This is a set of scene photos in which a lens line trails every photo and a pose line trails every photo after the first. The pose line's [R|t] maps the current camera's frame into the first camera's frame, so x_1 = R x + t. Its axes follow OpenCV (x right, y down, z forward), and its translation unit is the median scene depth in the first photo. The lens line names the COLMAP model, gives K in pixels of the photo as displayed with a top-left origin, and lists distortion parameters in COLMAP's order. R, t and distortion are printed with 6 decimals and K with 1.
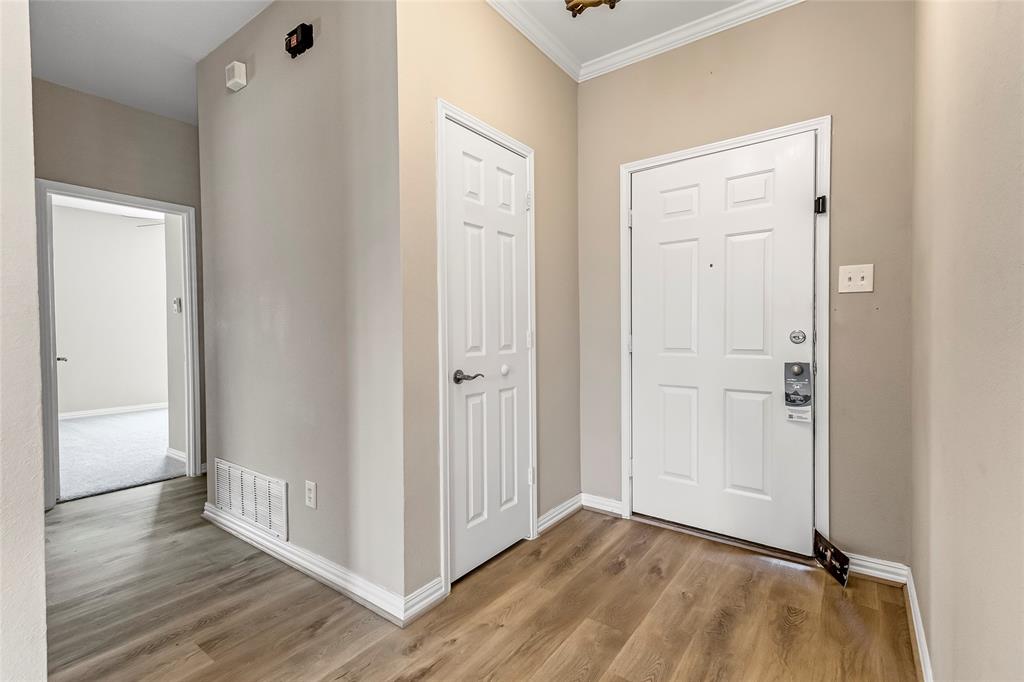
lens RADIAL K [[466.9, 0, 512.0], [0, 466.9, 341.0], [0, 0, 1]] dist [0.017858, -0.000519]
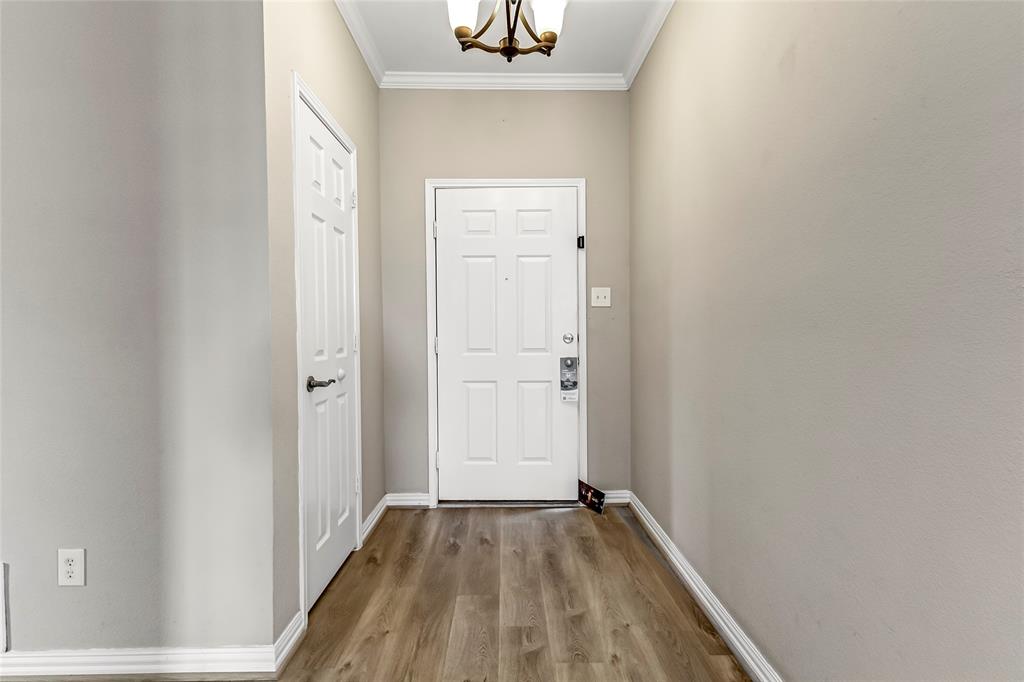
lens RADIAL K [[466.9, 0, 512.0], [0, 466.9, 341.0], [0, 0, 1]] dist [0.017858, -0.000519]
pose [[0.794304, -0.007292, 0.607477, -0.337646], [0.012052, 0.999920, -0.003756, 0.002121], [-0.607401, 0.010304, 0.794329, 0.041564]]
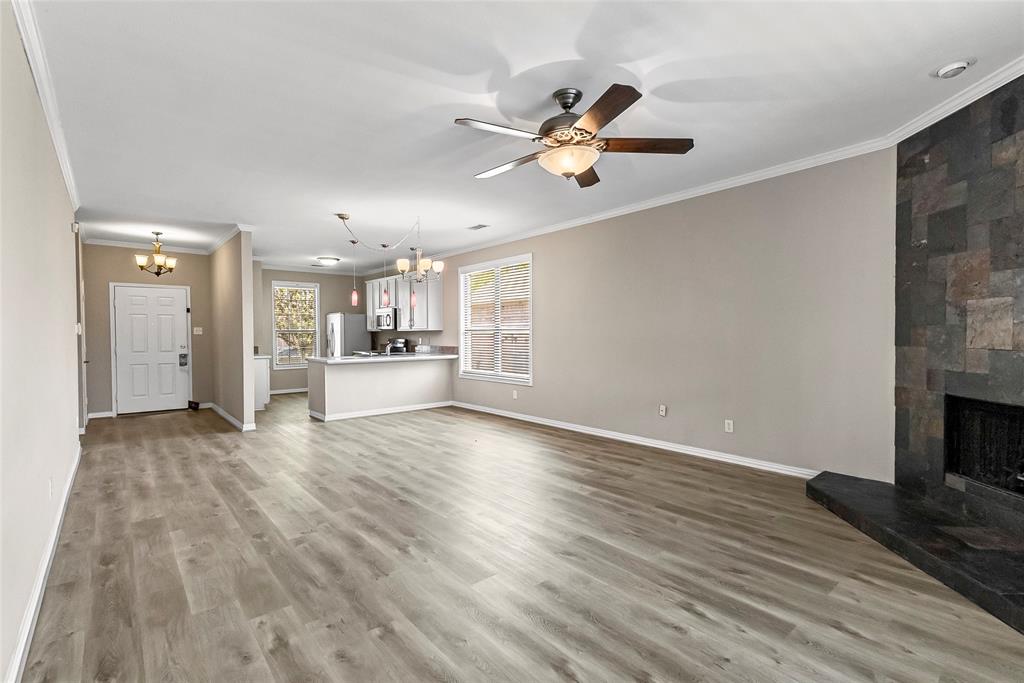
lens RADIAL K [[466.9, 0, 512.0], [0, 466.9, 341.5], [0, 0, 1]] dist [0.017858, -0.000519]
pose [[0.238064, -0.010924, 0.971188, -2.299137], [0.022261, 0.999735, 0.005788, -0.013023], [-0.970994, 0.020241, 0.238244, -2.303119]]
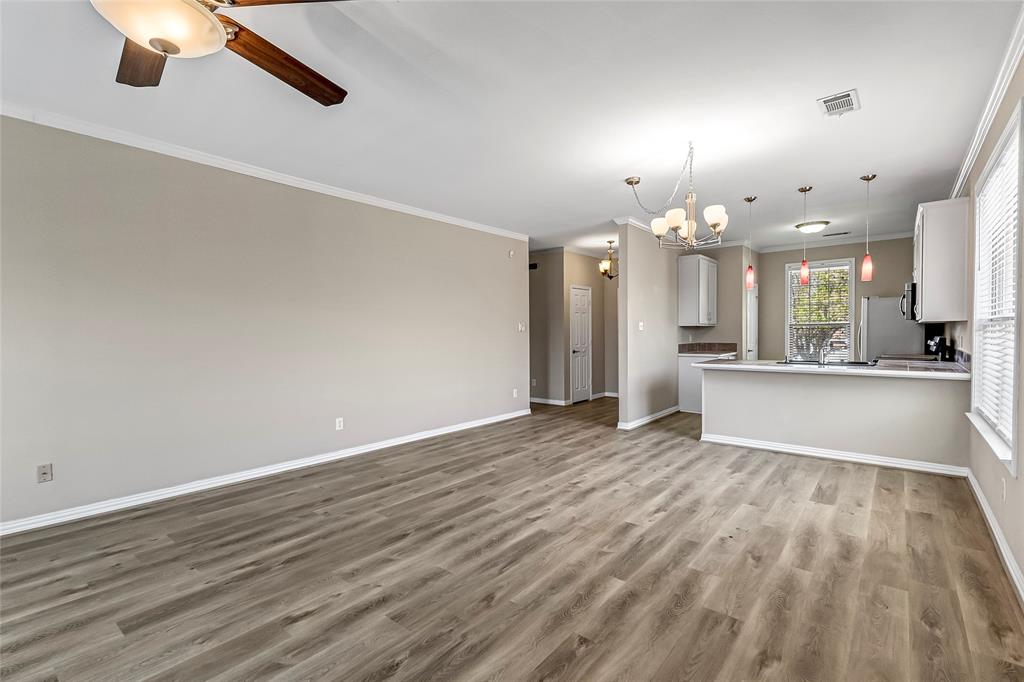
lens RADIAL K [[466.9, 0, 512.0], [0, 466.9, 341.0], [0, 0, 1]] dist [0.017858, -0.000519]
pose [[0.998484, 0.000584, -0.055040, -0.402219], [-0.000524, 0.999999, 0.001106, -0.016182], [0.055041, -0.001075, 0.998484, -2.859429]]
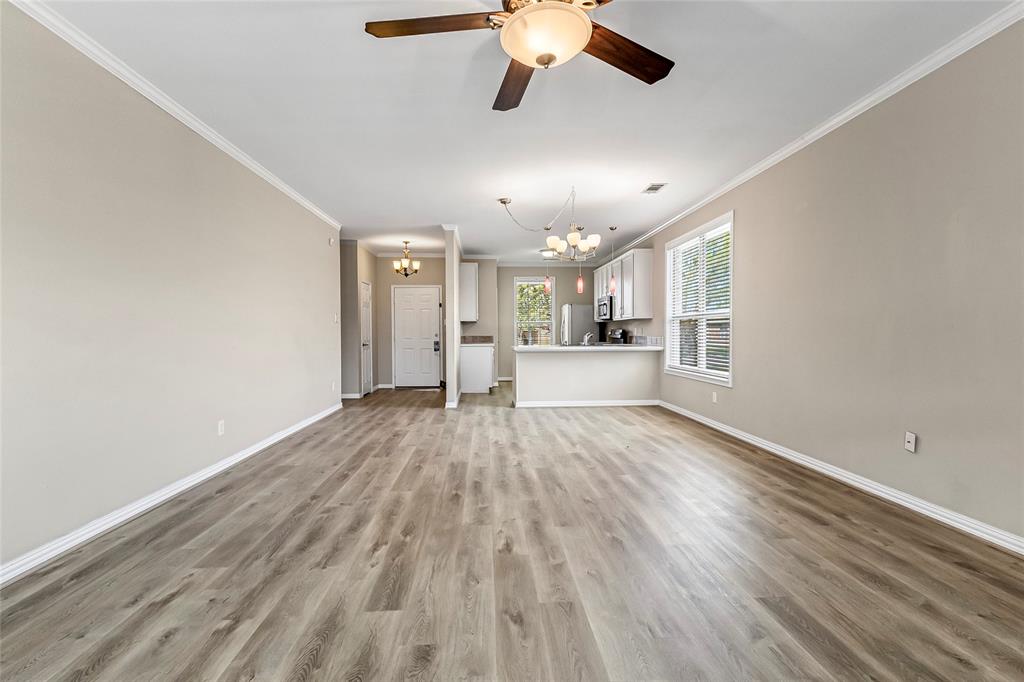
lens RADIAL K [[466.9, 0, 512.0], [0, 466.9, 341.0], [0, 0, 1]] dist [0.017858, -0.000519]
pose [[0.772789, -0.007956, 0.634614, -1.600417], [0.011346, 0.999935, -0.001280, 0.060115], [-0.634562, 0.008190, 0.772828, -2.795528]]
